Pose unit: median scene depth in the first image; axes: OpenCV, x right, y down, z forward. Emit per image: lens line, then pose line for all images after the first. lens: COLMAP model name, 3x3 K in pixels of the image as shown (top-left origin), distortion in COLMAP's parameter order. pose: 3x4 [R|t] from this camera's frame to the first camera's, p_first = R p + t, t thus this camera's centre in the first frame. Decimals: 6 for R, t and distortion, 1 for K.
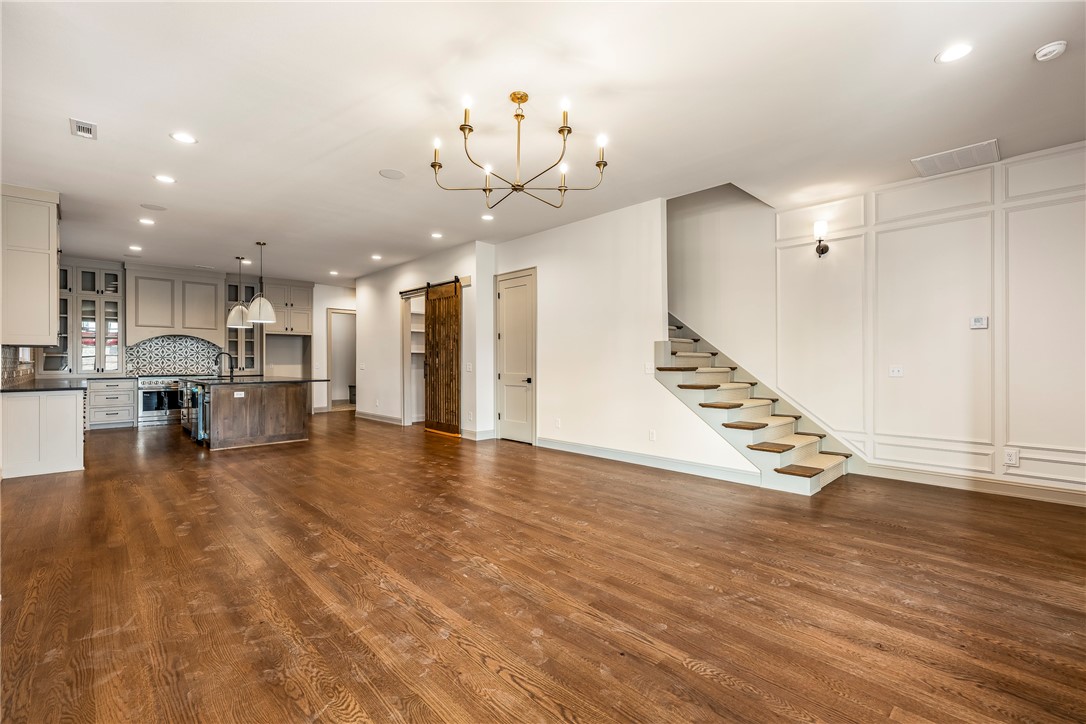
lens RADIAL K [[479.2, 0, 550.1], [0, 479.2, 360.2], [0, 0, 1]] dist [-0.000055, -0.000179]
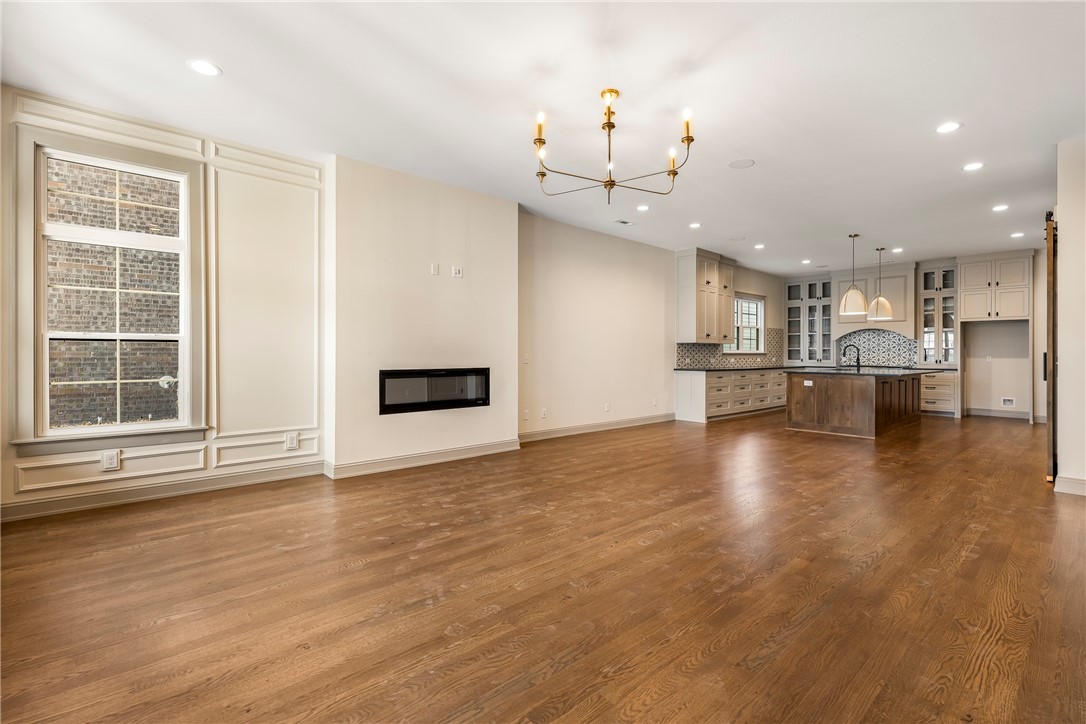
lens RADIAL K [[490.6, 0, 556.3], [0, 490.6, 354.2], [0, 0, 1]] dist [-0.002064, -0.000035]
pose [[-0.030327, 0.002088, -0.999538, 0.493767], [0.000018, 0.999998, 0.002088, 0.002967], [0.999540, 0.000045, -0.030327, 0.458239]]
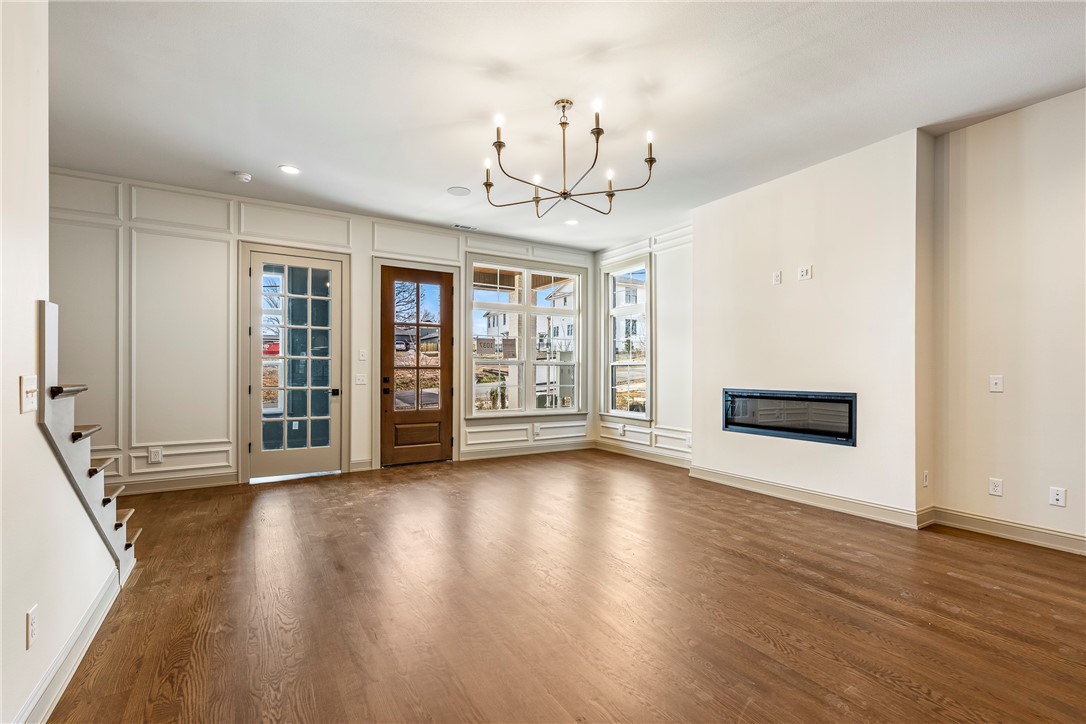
lens RADIAL K [[486.6, 0, 540.6], [0, 486.6, 369.6], [0, 0, 1]] dist [0.001217, 0.000424]
pose [[-0.974864, -0.000380, 0.222802, -0.121929], [-0.001886, 0.999977, -0.006543, 0.003899], [-0.222794, -0.006799, -0.974842, 0.997781]]
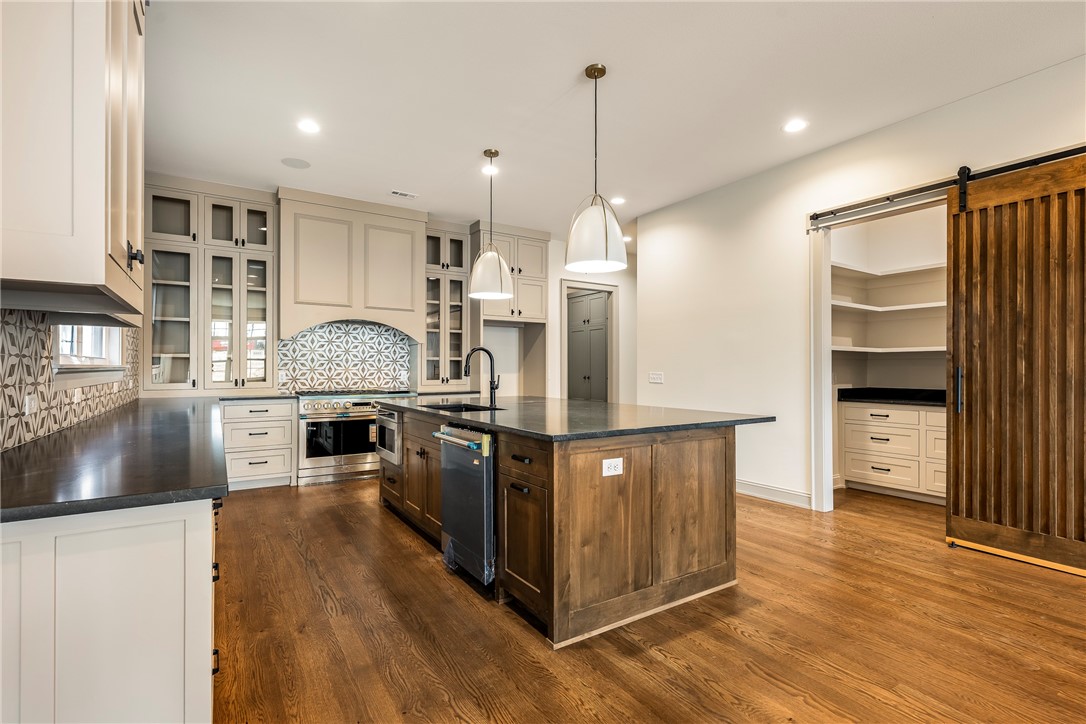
lens RADIAL K [[510.4, 0, 541.5], [0, 510.4, 366.1], [0, 0, 1]] dist [-0.001516, -0.000245]
pose [[0.979793, 0.002022, -0.200004, -0.628034], [-0.002424, 0.999996, -0.001767, 0.002585], [0.199999, 0.002216, 0.979794, 0.644803]]
